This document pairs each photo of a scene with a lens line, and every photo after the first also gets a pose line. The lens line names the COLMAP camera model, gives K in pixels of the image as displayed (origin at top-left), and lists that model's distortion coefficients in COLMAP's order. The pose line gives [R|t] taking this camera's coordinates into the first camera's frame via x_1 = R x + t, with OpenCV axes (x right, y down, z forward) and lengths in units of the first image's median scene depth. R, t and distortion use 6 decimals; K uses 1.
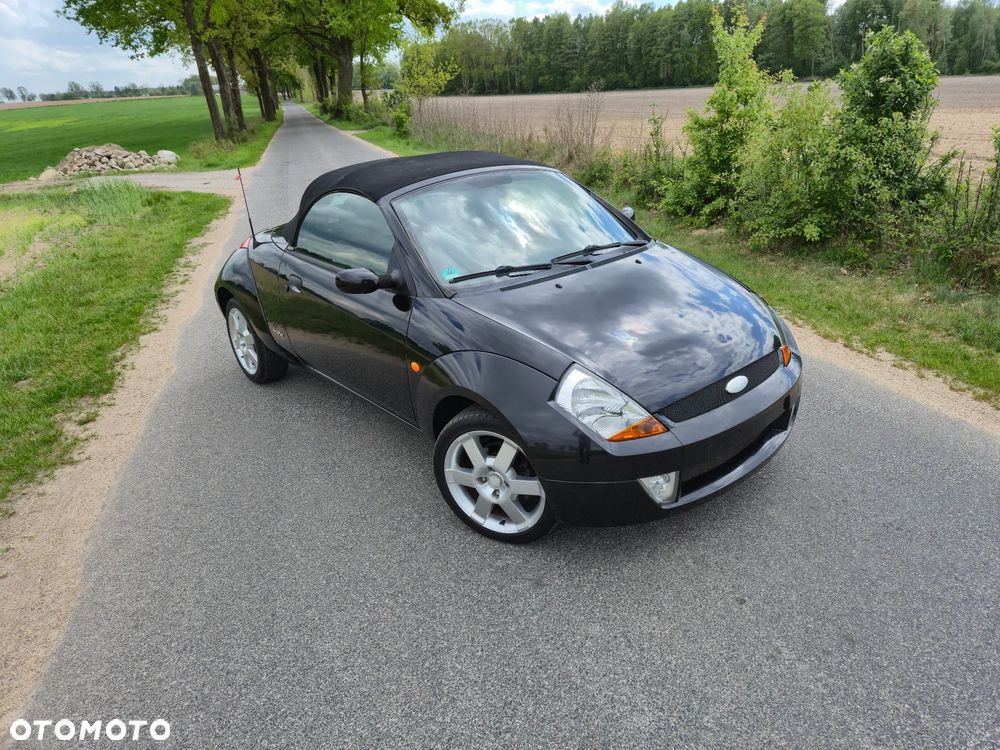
lens RADIAL K [[668.0, 0, 512.2], [0, 668.0, 376.7], [0, 0, 1]] dist [0.067389, -0.057834]
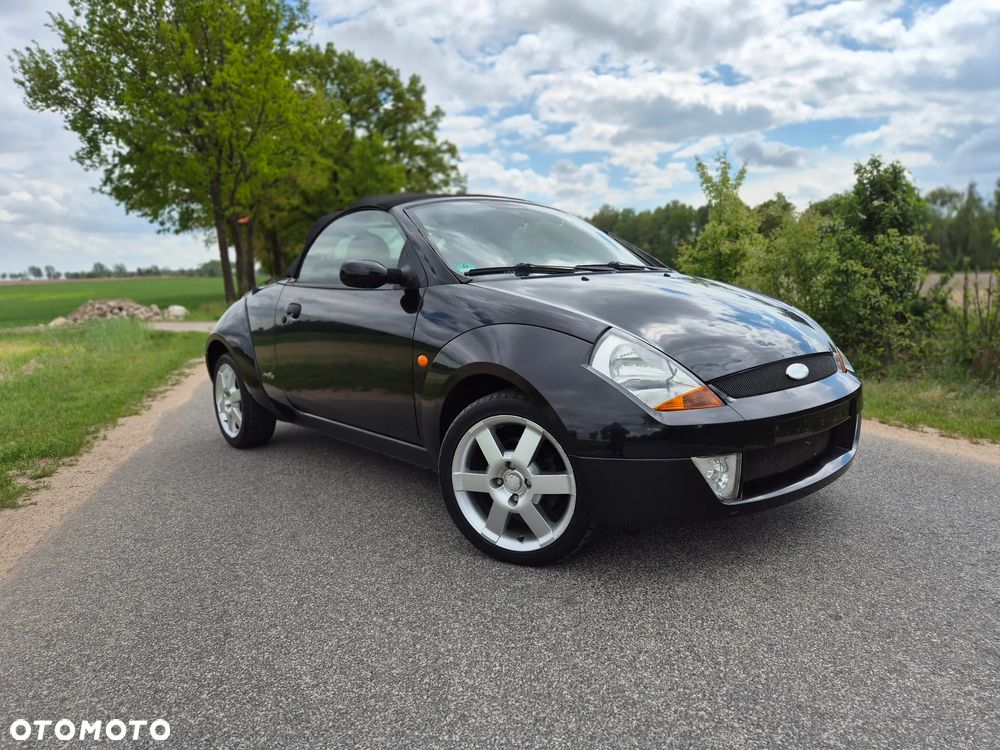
lens RADIAL K [[668.0, 0, 504.4], [0, 668.0, 377.0], [0, 0, 1]] dist [0.067389, -0.057834]
pose [[0.999760, 0.021893, 0.000810, -0.022938], [-0.020974, 0.967131, -0.253413, 0.136821], [-0.006331, 0.253336, 0.967358, 0.093345]]
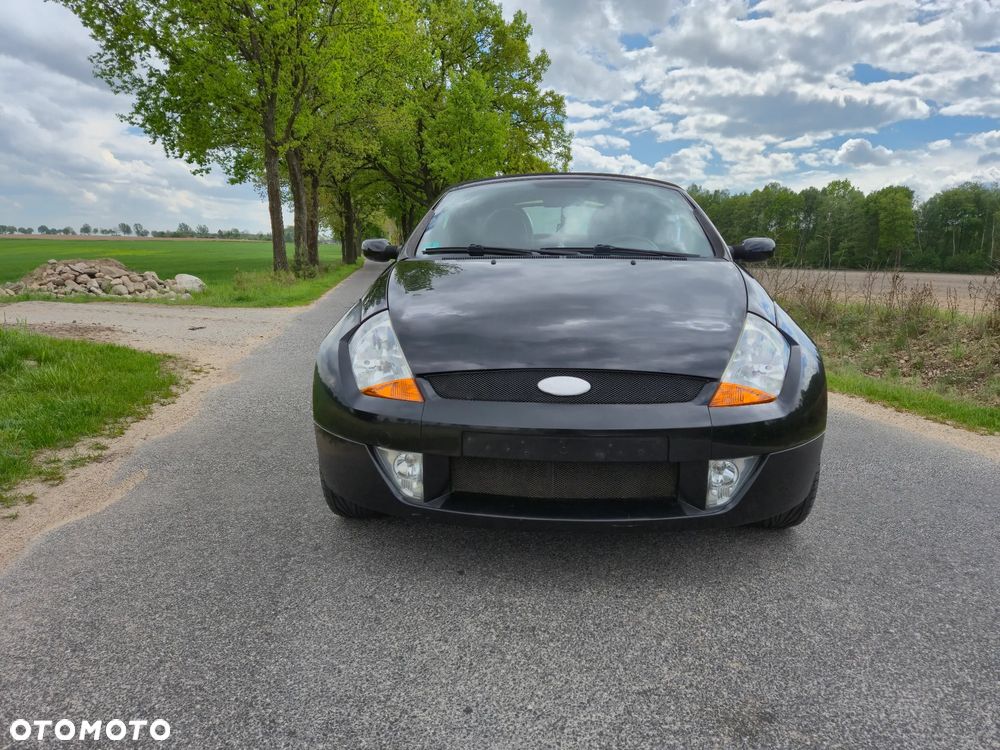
lens RADIAL K [[668.0, 0, 509.7], [0, 668.0, 369.5], [0, 0, 1]] dist [0.067389, -0.057834]
pose [[0.992684, 0.088547, -0.082081, -0.644205], [-0.105254, 0.967725, -0.228977, -0.618105], [0.059156, 0.235941, 0.969965, 1.986294]]
